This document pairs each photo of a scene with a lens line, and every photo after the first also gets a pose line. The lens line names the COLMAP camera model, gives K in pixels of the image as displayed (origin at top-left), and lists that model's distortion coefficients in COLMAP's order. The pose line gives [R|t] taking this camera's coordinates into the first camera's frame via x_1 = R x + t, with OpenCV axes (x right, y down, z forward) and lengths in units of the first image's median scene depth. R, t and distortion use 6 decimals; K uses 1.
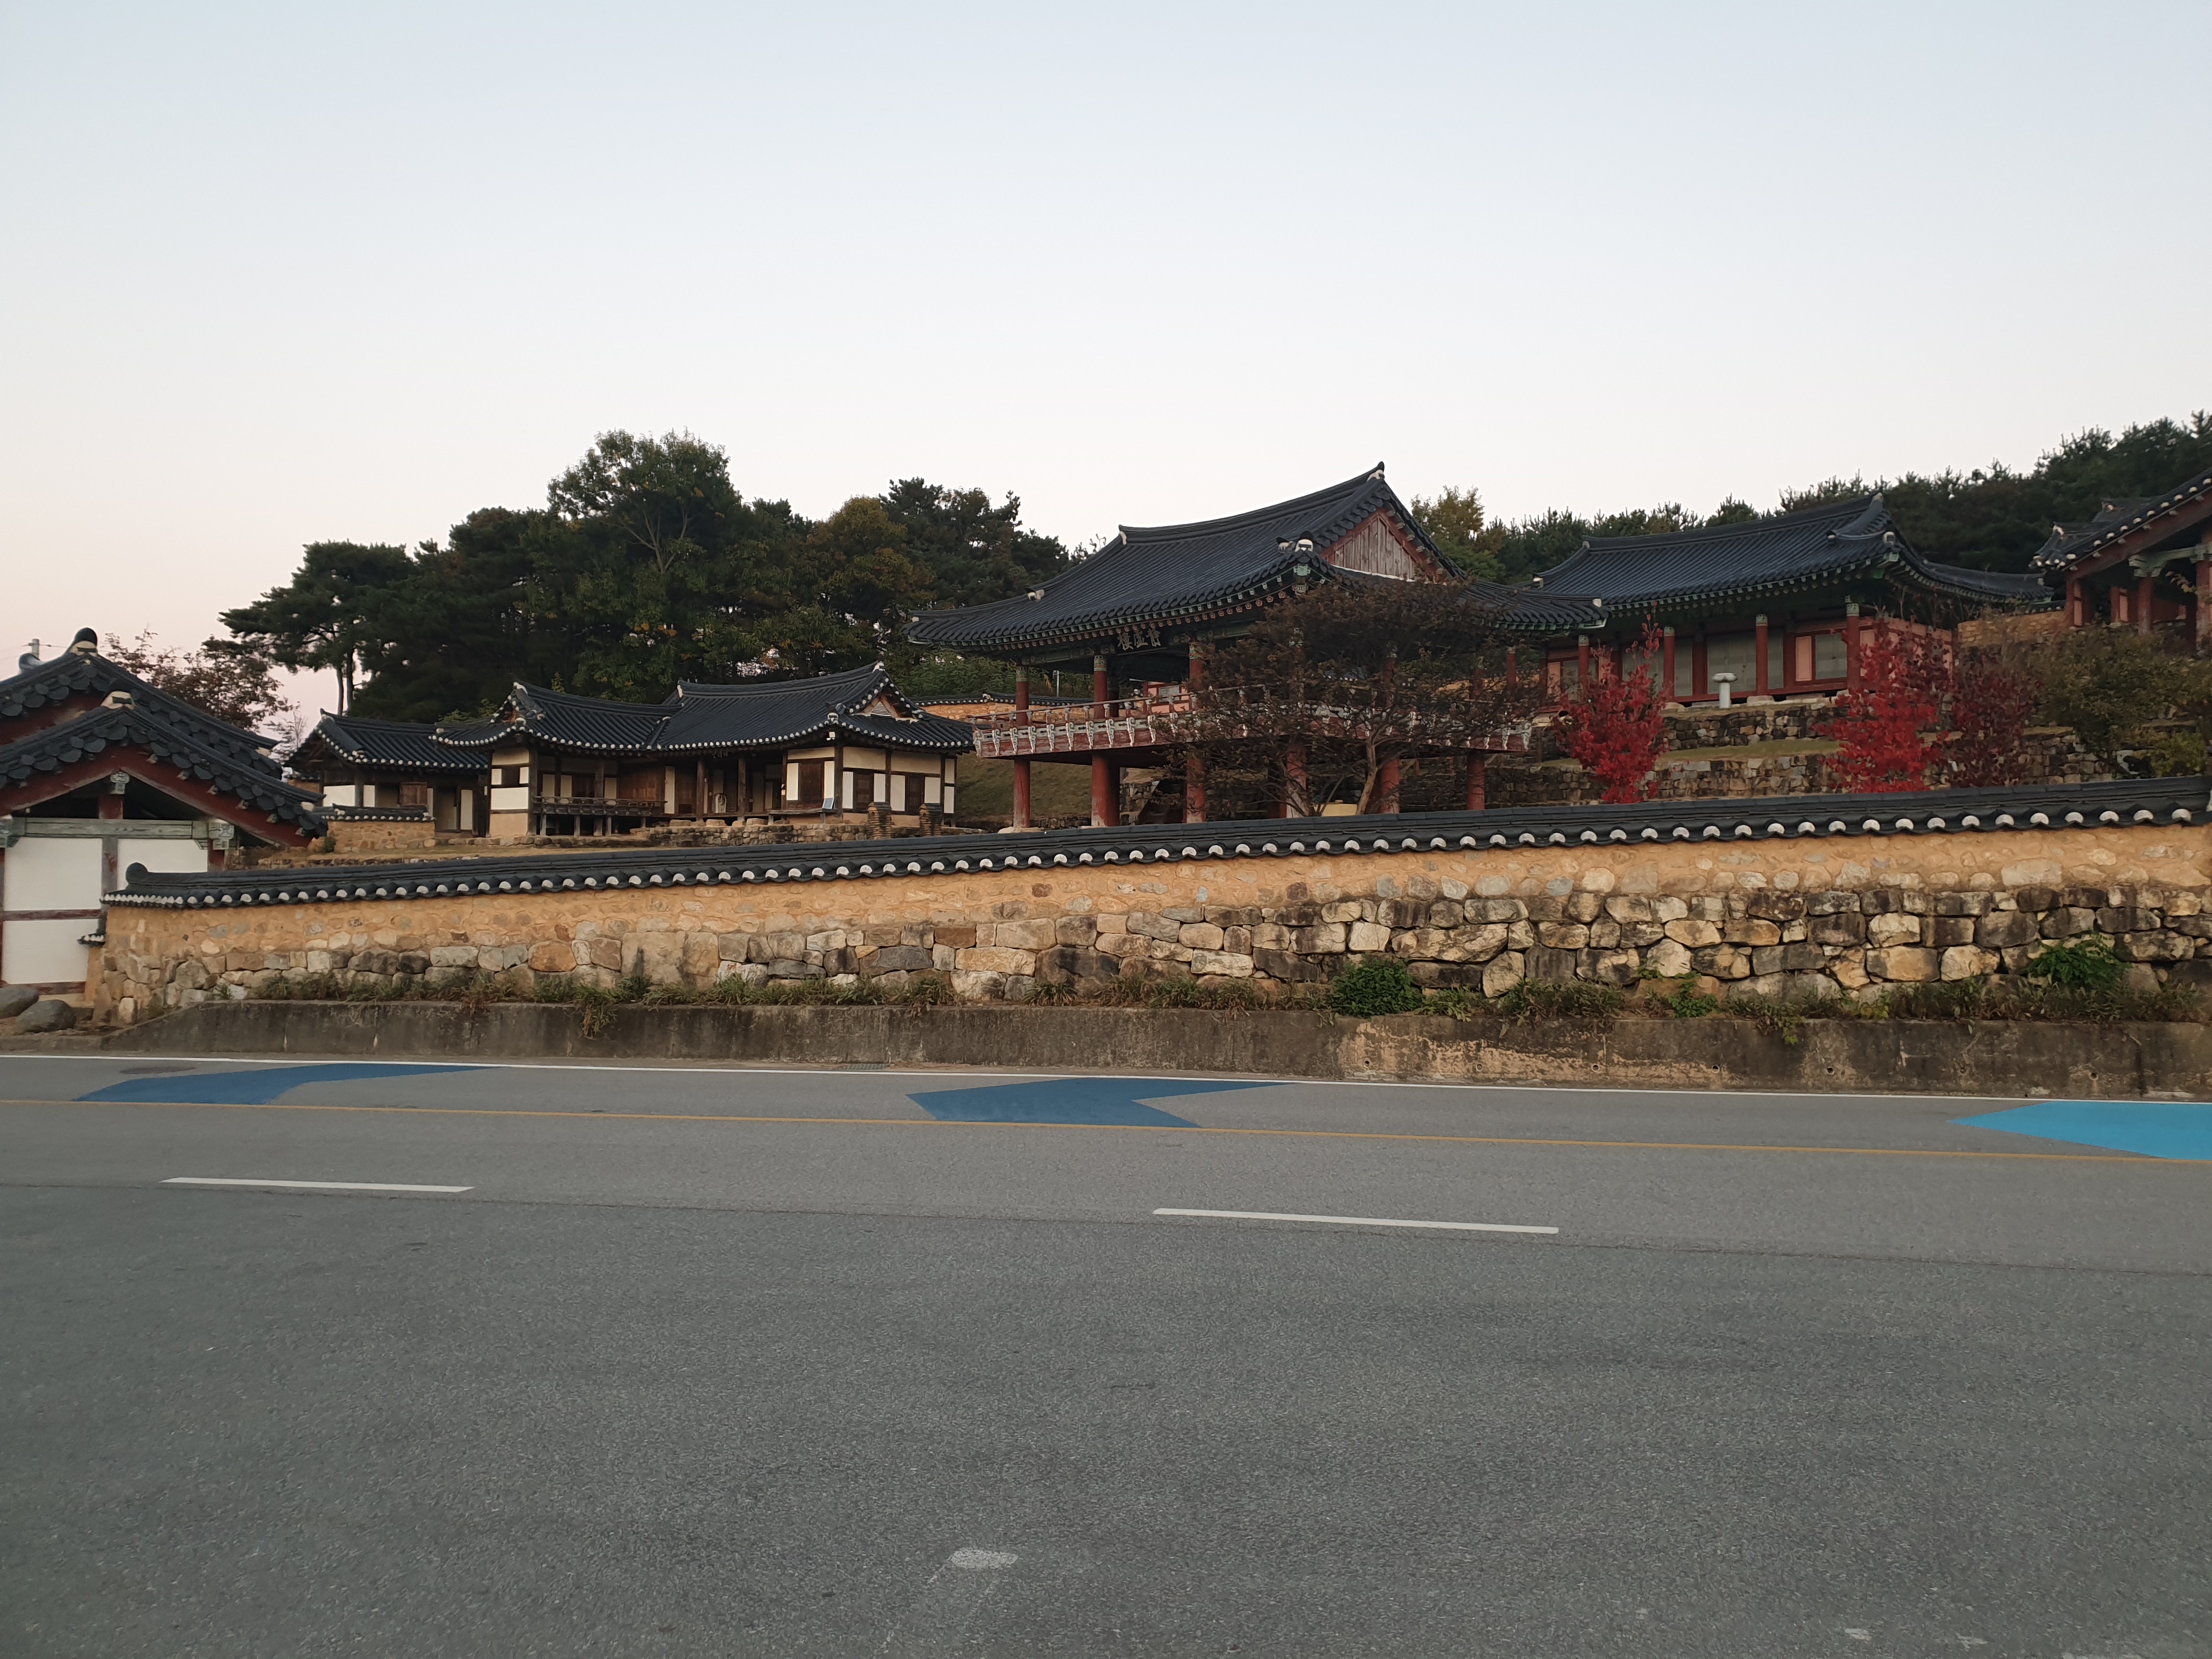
lens RADIAL K [[1704.9, 0, 1130.3], [0, 1704.9, 839.8], [0, 0, 1]] dist [0.050076, -0.049379]
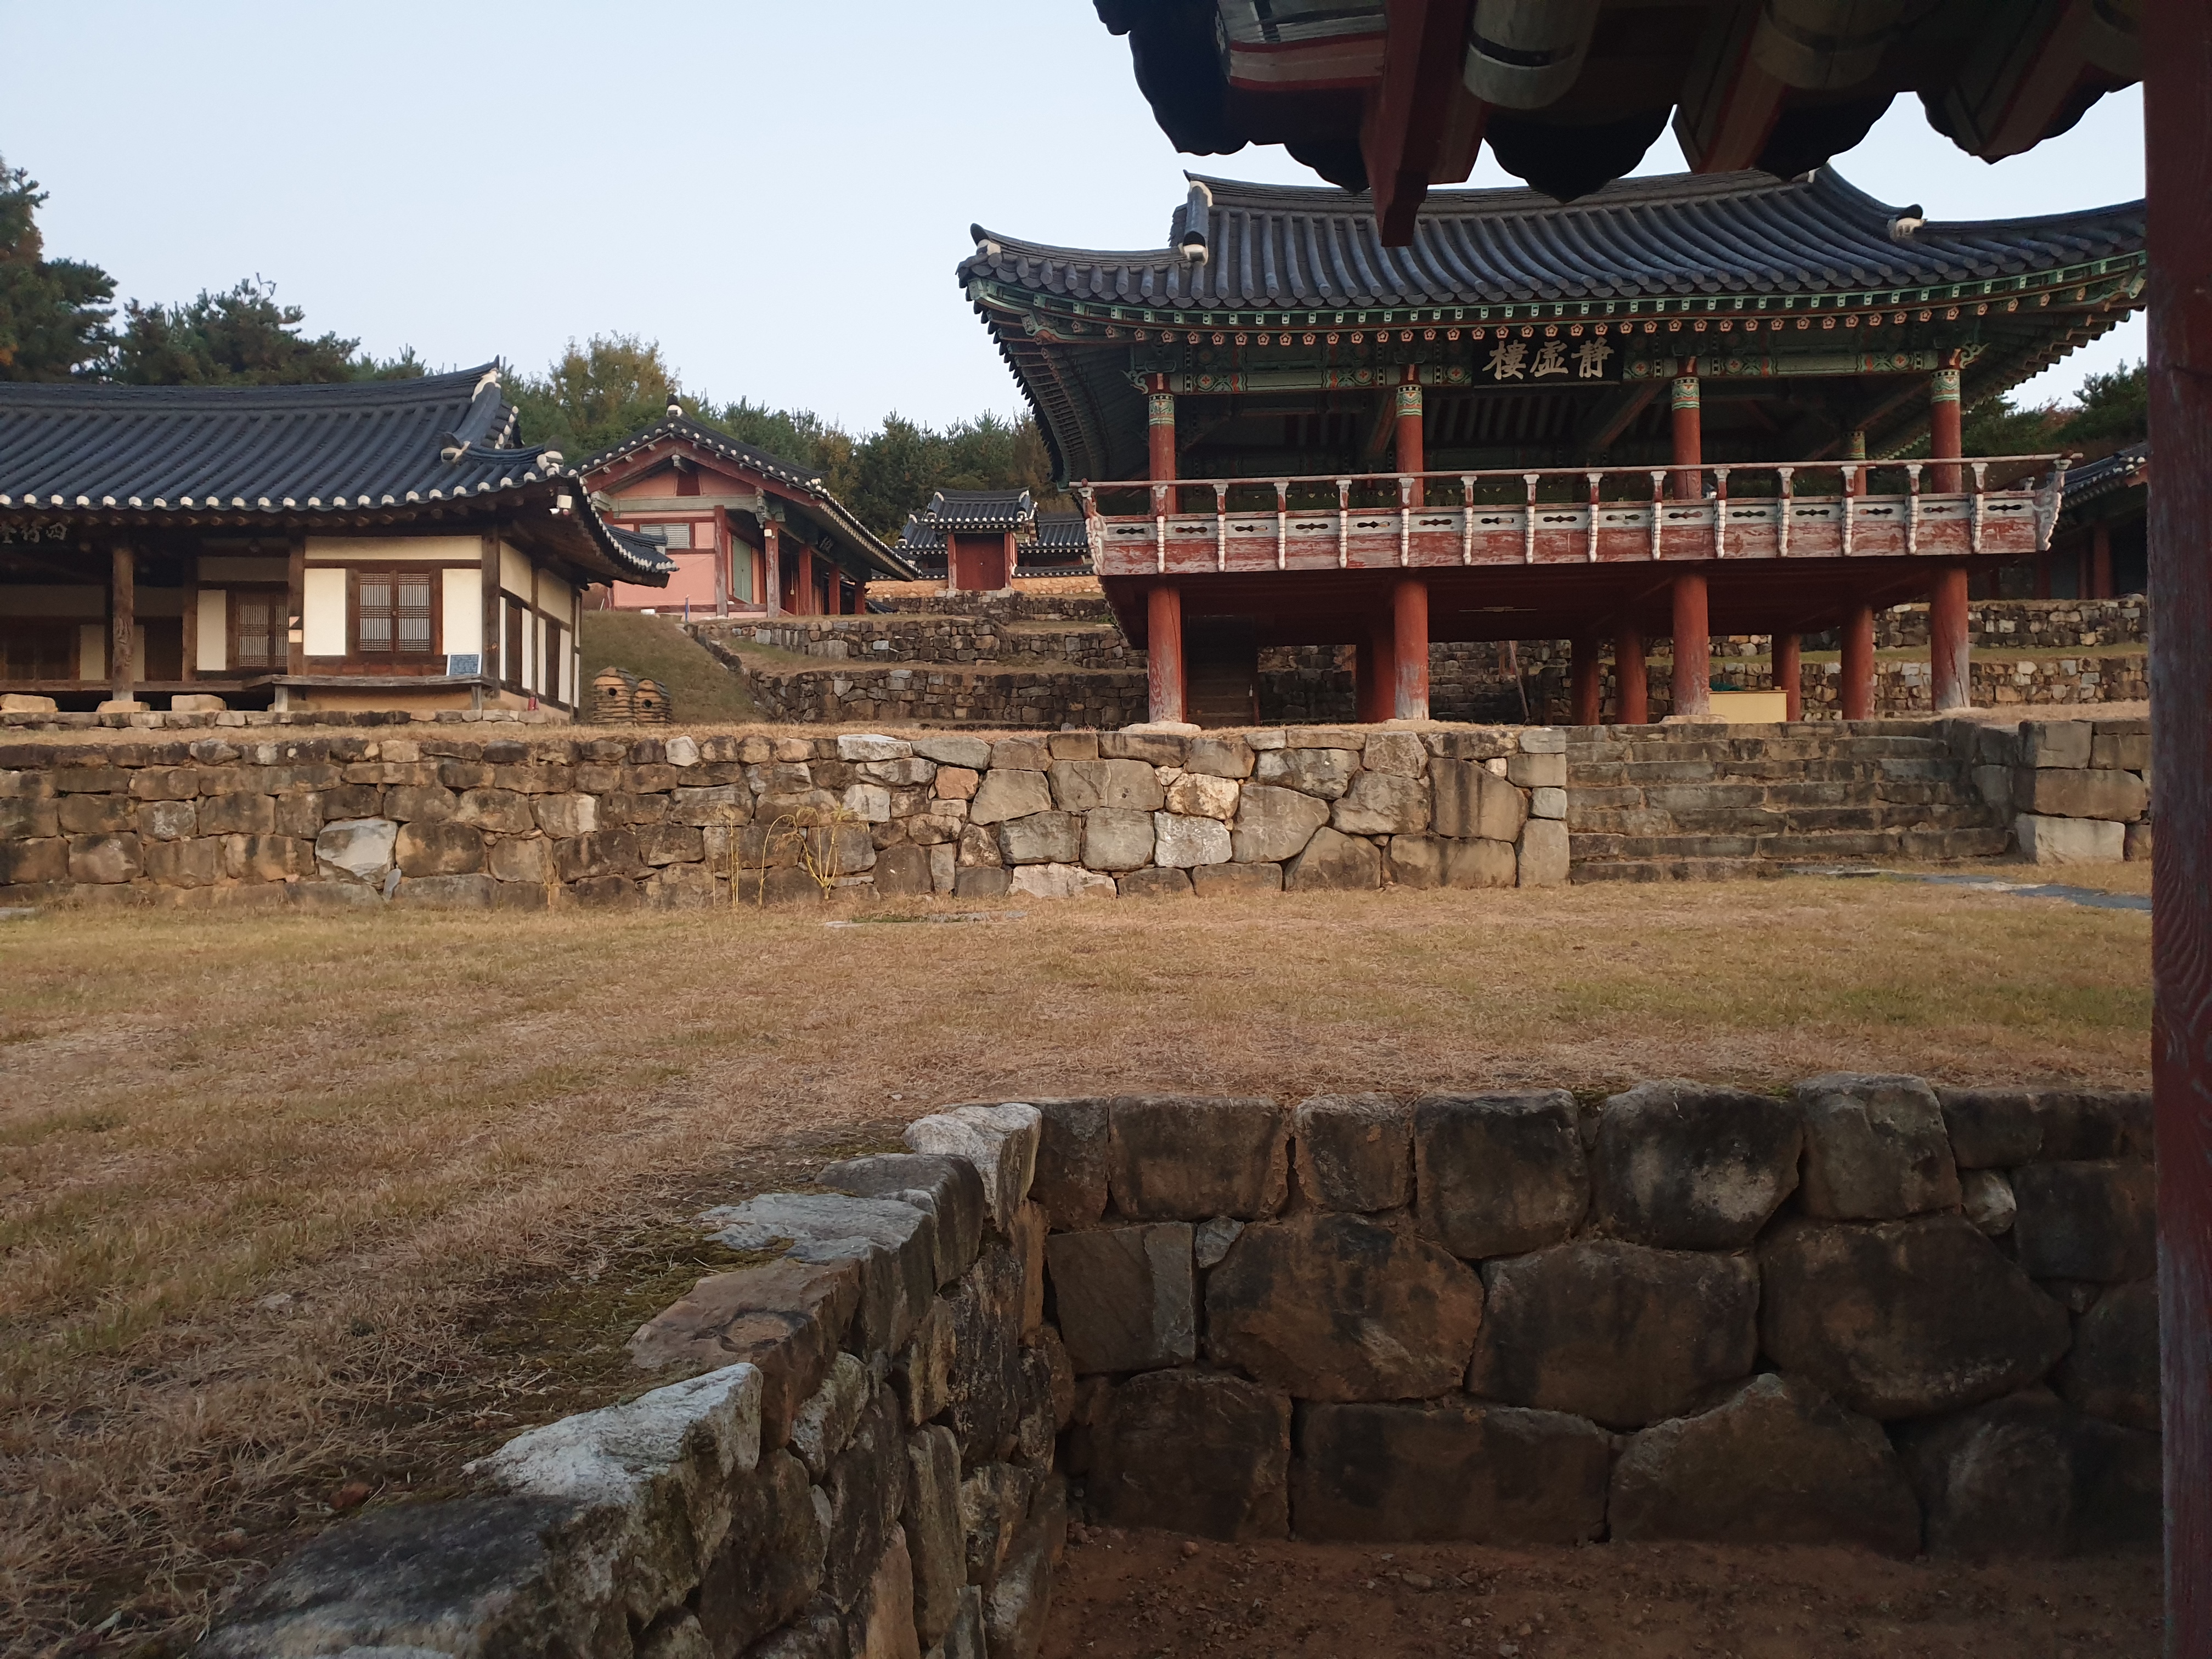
lens RADIAL K [[1704.9, 0, 1109.7], [0, 1704.9, 853.1], [0, 0, 1]] dist [0.050076, -0.049379]
pose [[0.714364, -0.014273, 0.699629, -0.979806], [0.000492, 0.999802, 0.019894, 0.048136], [-0.699774, -0.013867, 0.714229, 1.517771]]
